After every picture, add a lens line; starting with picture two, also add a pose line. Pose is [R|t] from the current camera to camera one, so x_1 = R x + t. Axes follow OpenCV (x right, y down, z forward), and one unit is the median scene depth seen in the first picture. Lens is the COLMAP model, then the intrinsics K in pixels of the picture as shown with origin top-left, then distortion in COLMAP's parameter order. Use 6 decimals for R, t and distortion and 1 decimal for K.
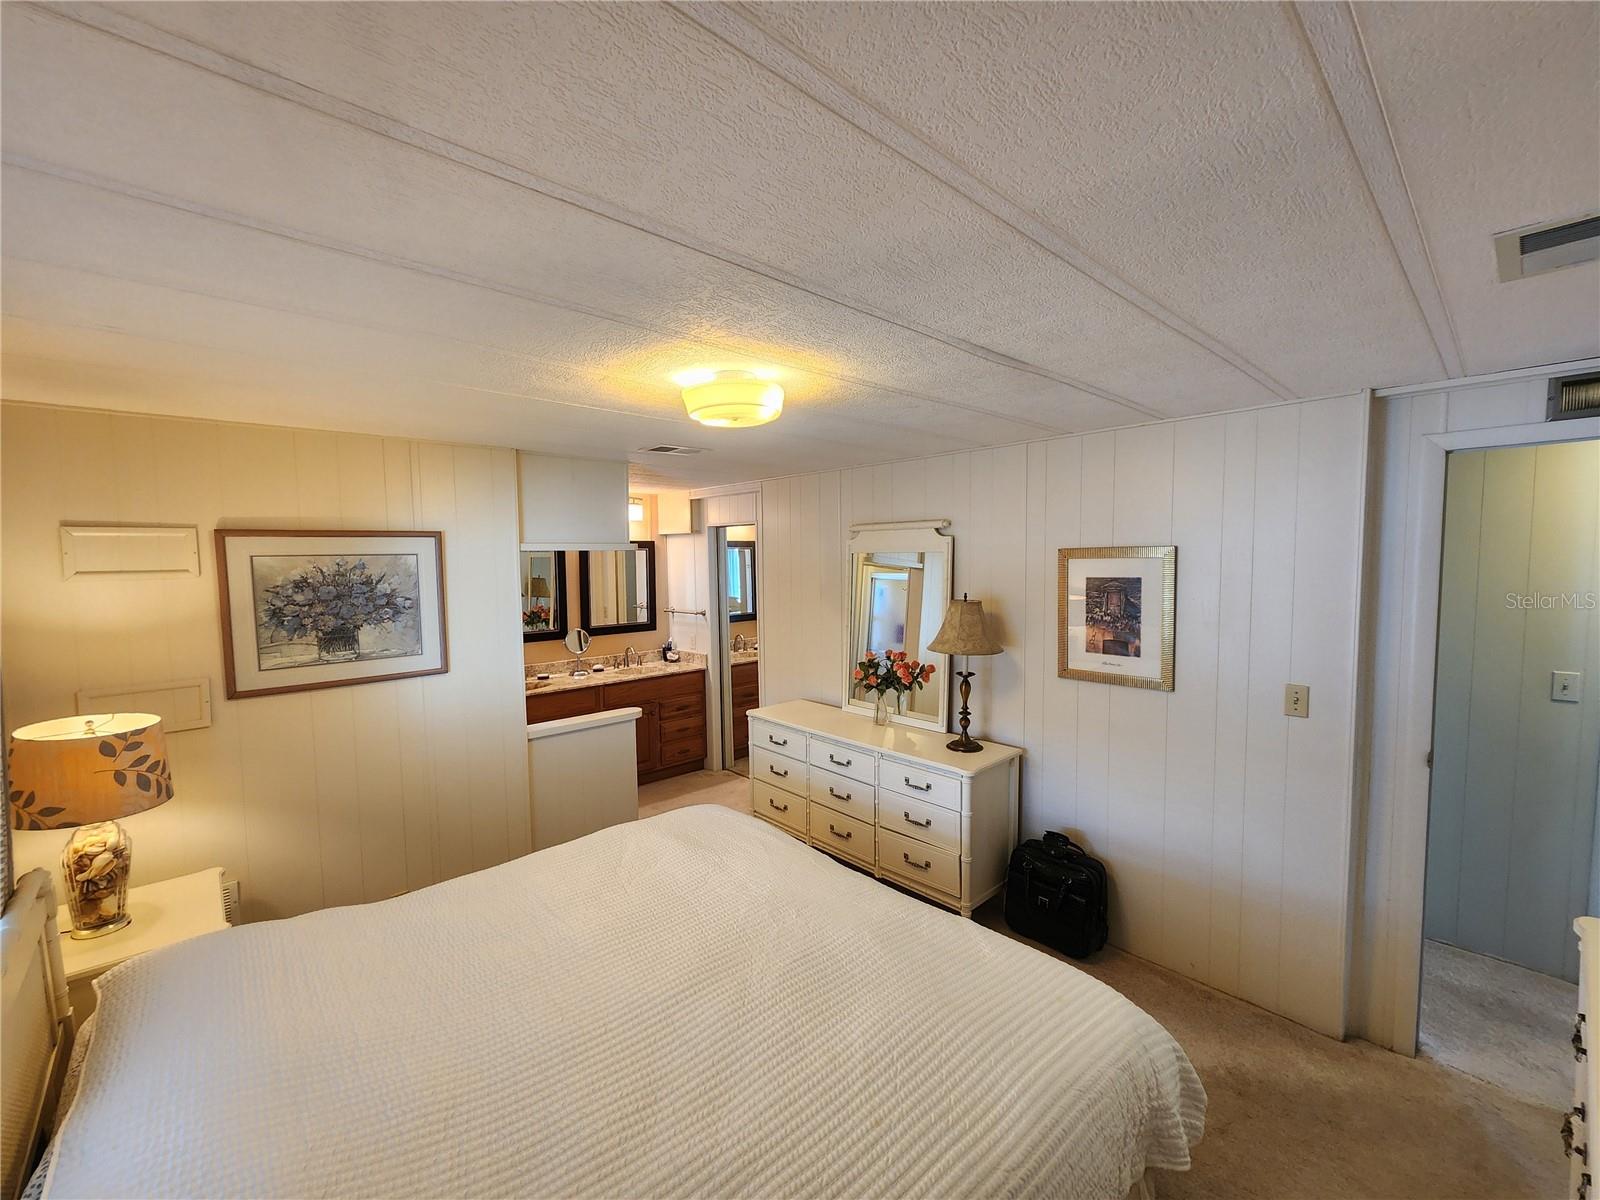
lens RADIAL K [[663.0, 0, 807.9], [0, 663.0, 597.0], [0, 0, 1]] dist [0.002460, 0.000197]
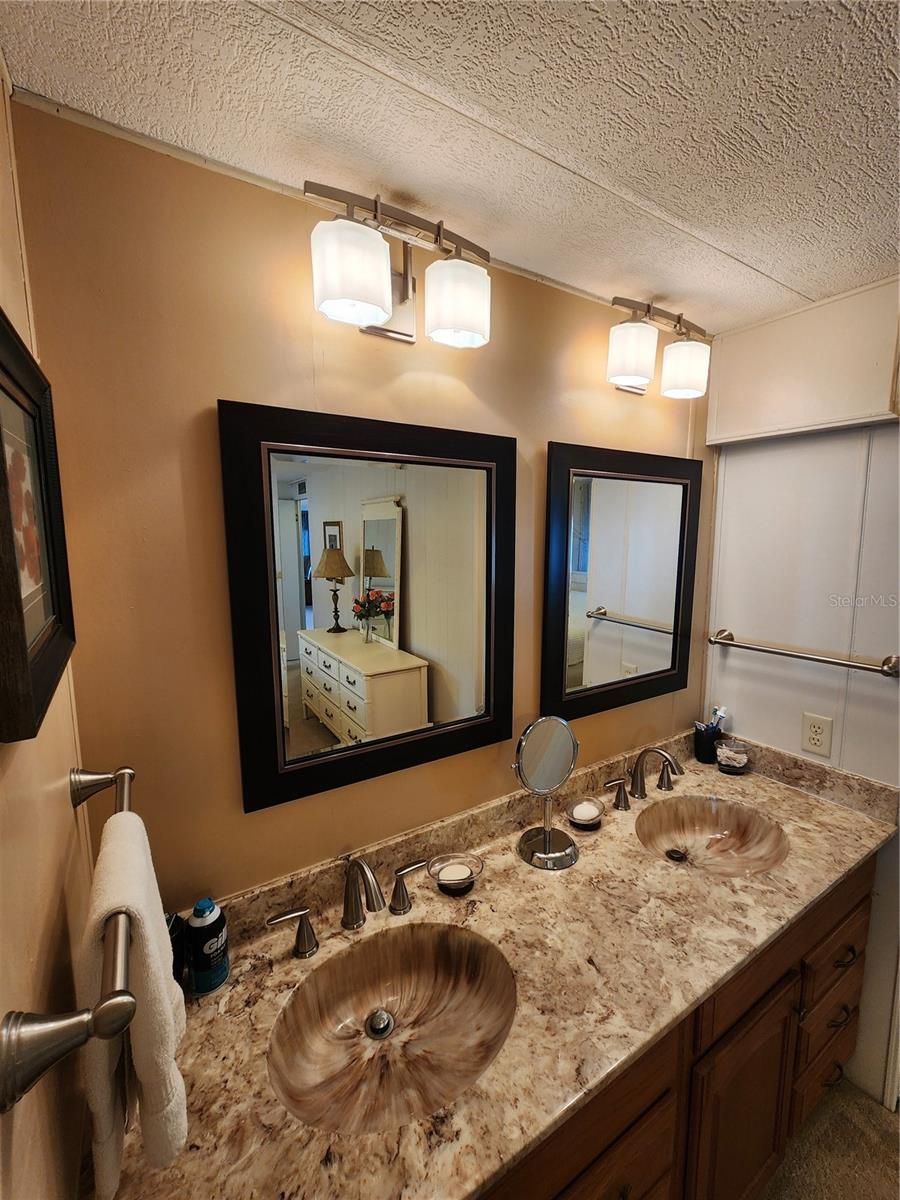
lens RADIAL K [[497.3, 0, 451.3], [0, 497.3, 597.7], [0, 0, 1]] dist [0.002460, 0.000197]
pose [[0.982767, 0.035113, -0.181481, -0.315976], [-0.023427, 0.997535, 0.066144, -0.020844], [0.183357, -0.060753, 0.981167, 0.681410]]
